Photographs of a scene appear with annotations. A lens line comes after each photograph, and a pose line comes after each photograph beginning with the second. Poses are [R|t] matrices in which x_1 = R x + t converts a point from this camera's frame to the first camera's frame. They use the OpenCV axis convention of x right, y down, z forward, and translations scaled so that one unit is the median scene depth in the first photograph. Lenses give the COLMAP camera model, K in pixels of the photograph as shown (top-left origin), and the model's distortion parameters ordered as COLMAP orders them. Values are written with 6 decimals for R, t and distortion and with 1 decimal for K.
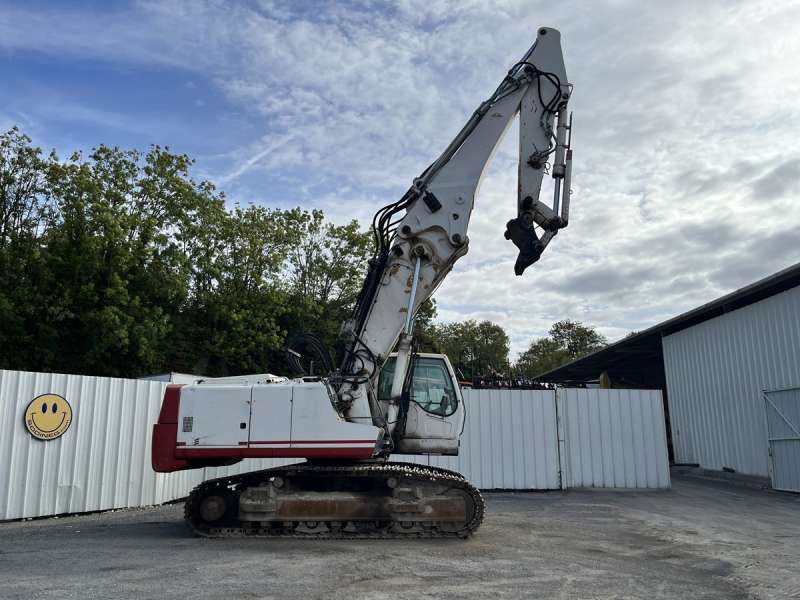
lens RADIAL K [[604.5, 0, 401.1], [0, 604.5, 315.2], [0, 0, 1]] dist [0.057770, -0.062036]
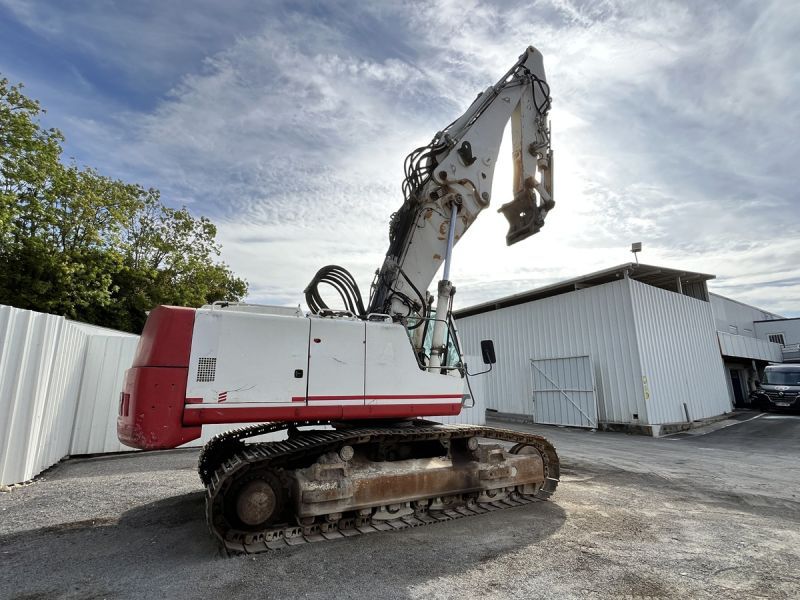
lens RADIAL K [[393.6, 0, 397.4], [0, 393.6, 309.4], [0, 0, 1]] dist [-0.003253, -0.000184]
pose [[0.863326, 0.103082, 0.494006, -0.341268], [-0.102916, 0.994306, -0.027622, 0.096634], [-0.494041, -0.026994, 0.869020, 0.490933]]
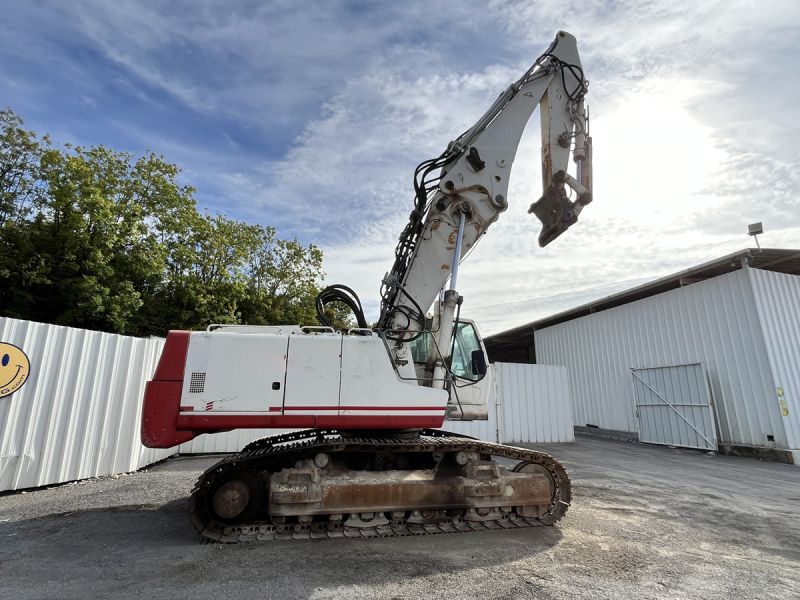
lens RADIAL K [[393.0, 0, 396.9], [0, 393.0, 306.2], [0, 0, 1]] dist [-0.002992, -0.000680]
pose [[0.973299, 0.064051, 0.220424, -0.198513], [-0.056176, 0.997545, -0.041819, 0.081550], [-0.222561, 0.028320, 0.974507, 0.418800]]
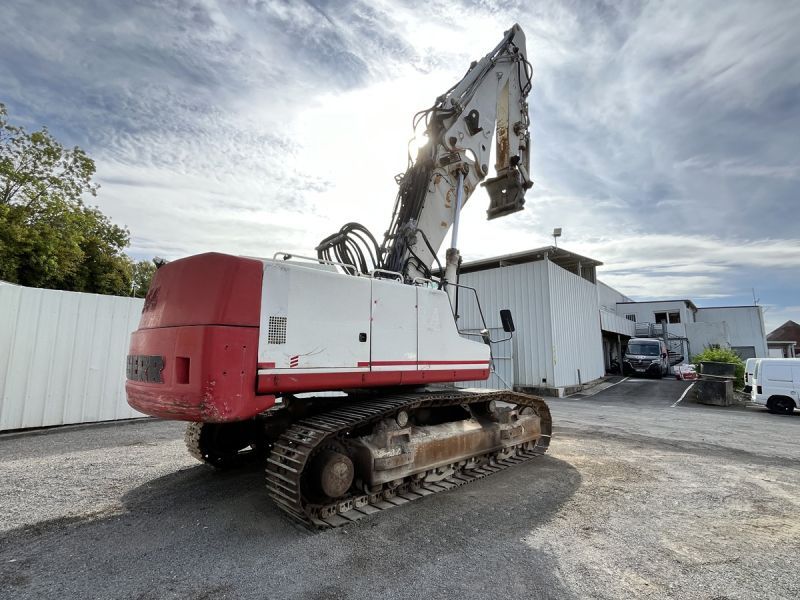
lens RADIAL K [[393.6, 0, 397.4], [0, 393.6, 309.4], [0, 0, 1]] dist [-0.003253, -0.000184]
pose [[0.694259, 0.094181, 0.713536, -0.465094], [-0.153564, 0.987956, 0.019014, 0.121919], [-0.703151, -0.122774, 0.700360, 0.602577]]
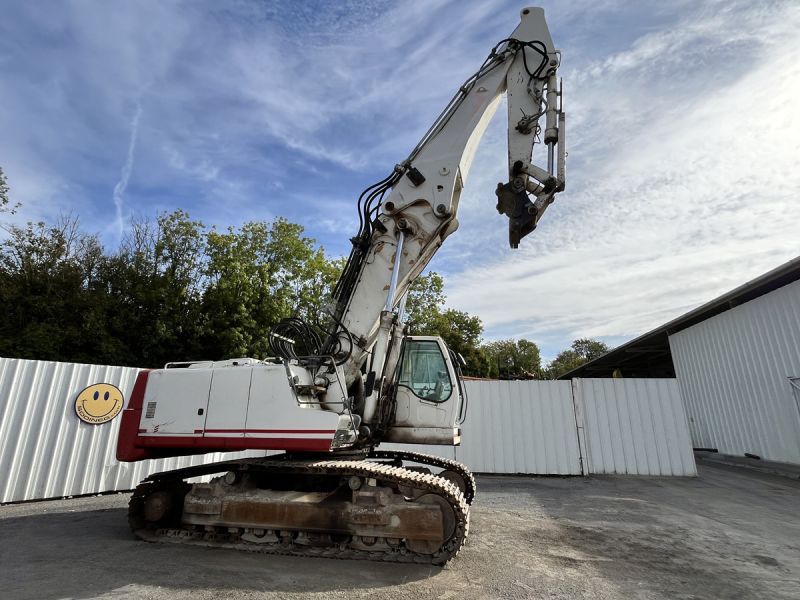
lens RADIAL K [[390.9, 0, 398.9], [0, 390.9, 306.2], [0, 0, 1]] dist [-0.004208, -0.000235]
pose [[0.984019, -0.045546, -0.172141, 0.123676], [0.029830, 0.995237, -0.092811, 0.076344], [0.175548, 0.086193, 0.980690, 0.405143]]
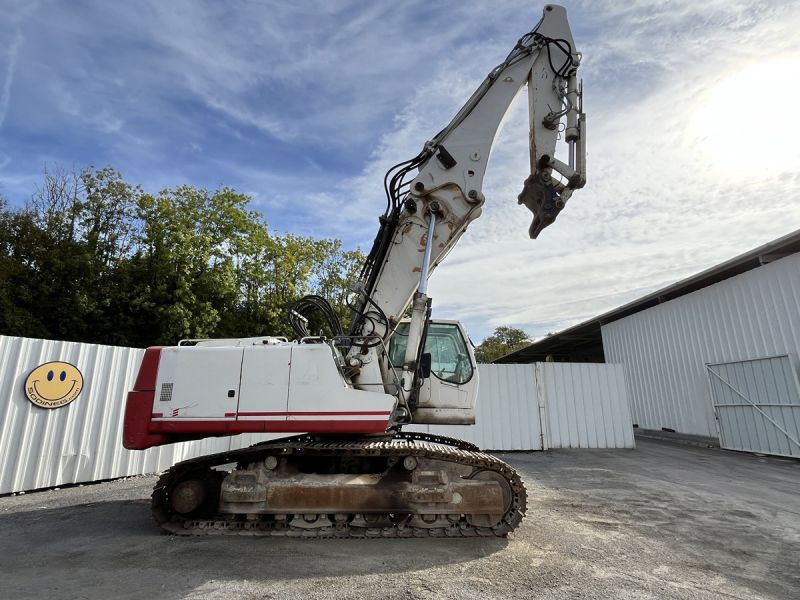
lens RADIAL K [[391.5, 0, 400.1], [0, 391.5, 306.2], [0, 0, 1]] dist [-0.003453, -0.000191]
pose [[0.999865, 0.001740, 0.016339, -0.031668], [-0.000995, 0.998965, -0.045468, 0.074861], [-0.016402, 0.045446, 0.998832, 0.395071]]
